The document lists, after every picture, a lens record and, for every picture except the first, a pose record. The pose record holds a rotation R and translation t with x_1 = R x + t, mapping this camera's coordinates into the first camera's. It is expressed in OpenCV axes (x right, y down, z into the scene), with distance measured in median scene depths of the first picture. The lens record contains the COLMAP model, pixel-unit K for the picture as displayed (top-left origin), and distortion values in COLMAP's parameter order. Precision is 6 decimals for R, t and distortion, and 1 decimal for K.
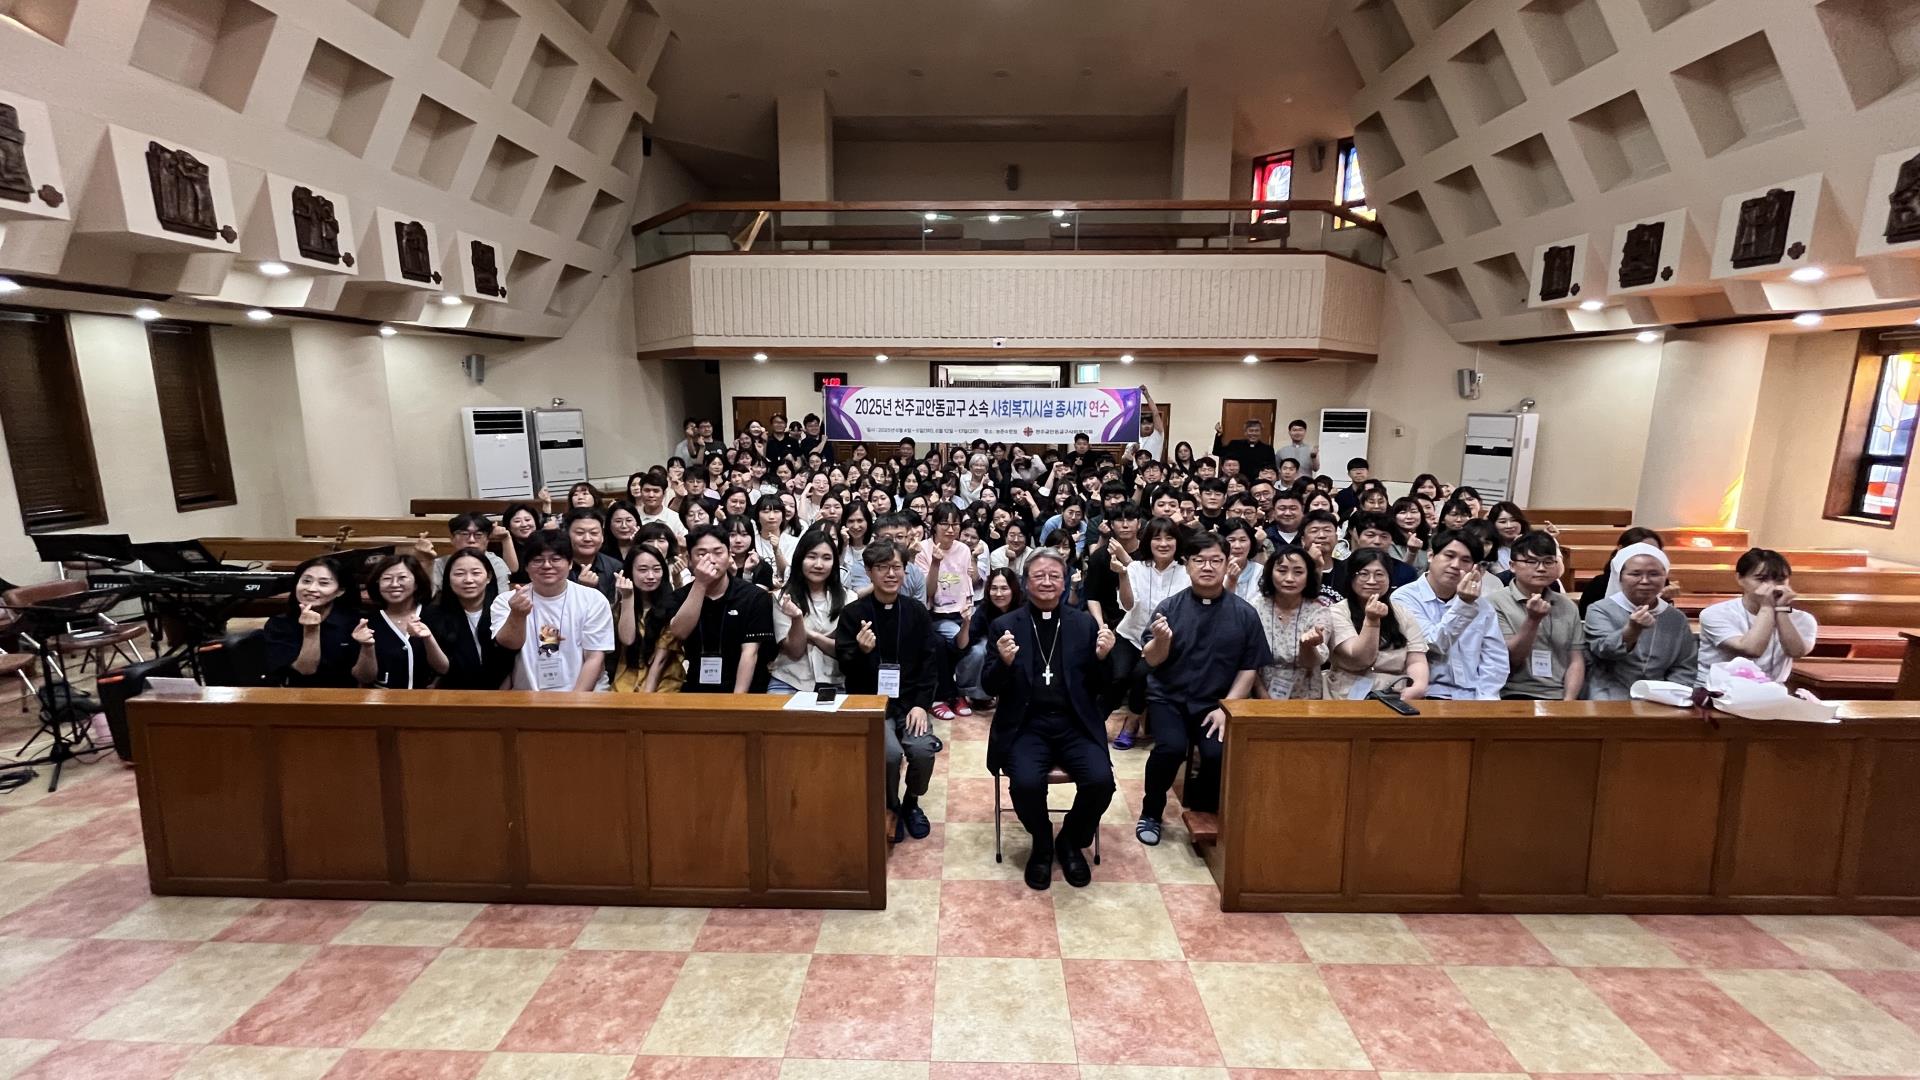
lens RADIAL K [[783.2, 0, 960.0], [0, 783.2, 540.0], [0, 0, 1]] dist [-0.003243, -0.000599]
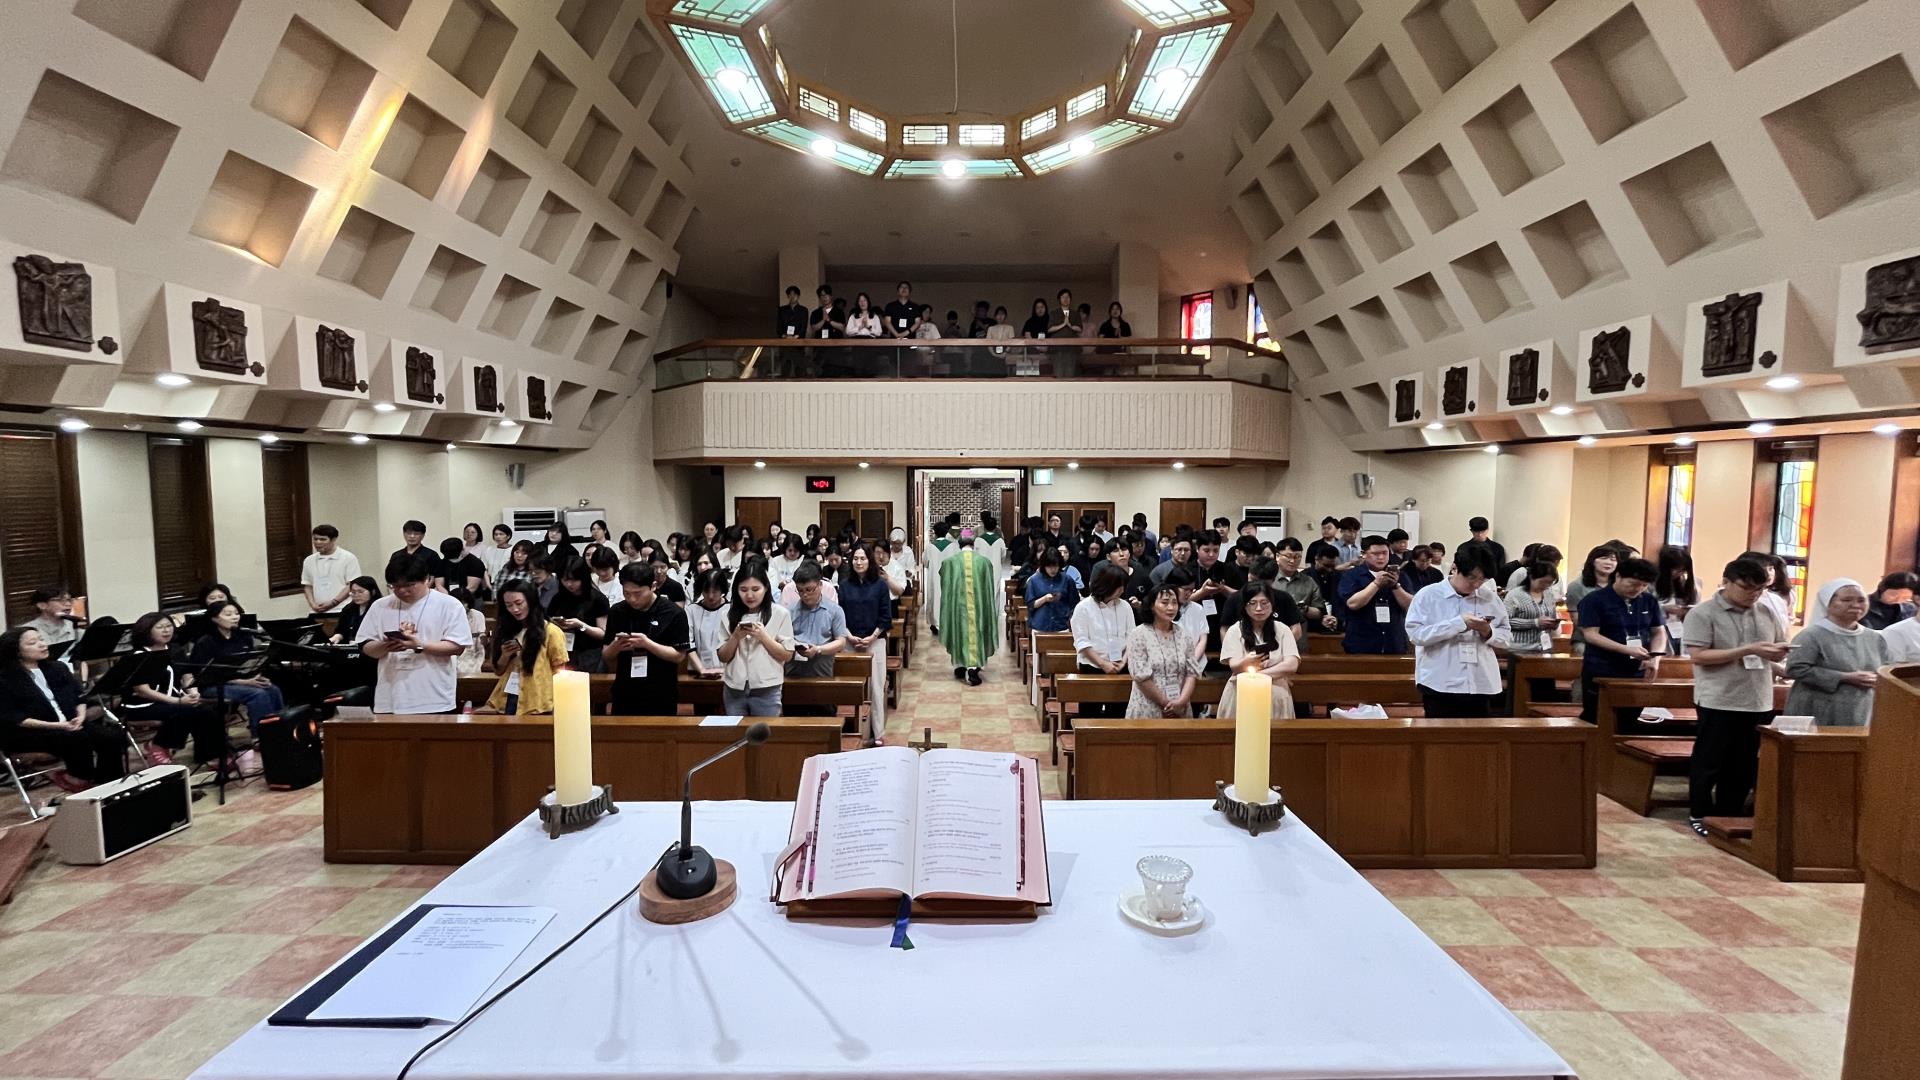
lens RADIAL K [[783.2, 0, 960.0], [0, 783.2, 540.0], [0, 0, 1]] dist [-0.003243, -0.000599]
pose [[0.999970, -0.003136, 0.007048, 0.039175], [0.003906, 0.993700, -0.112008, 0.011980], [-0.006653, 0.112032, 0.993682, -0.168104]]
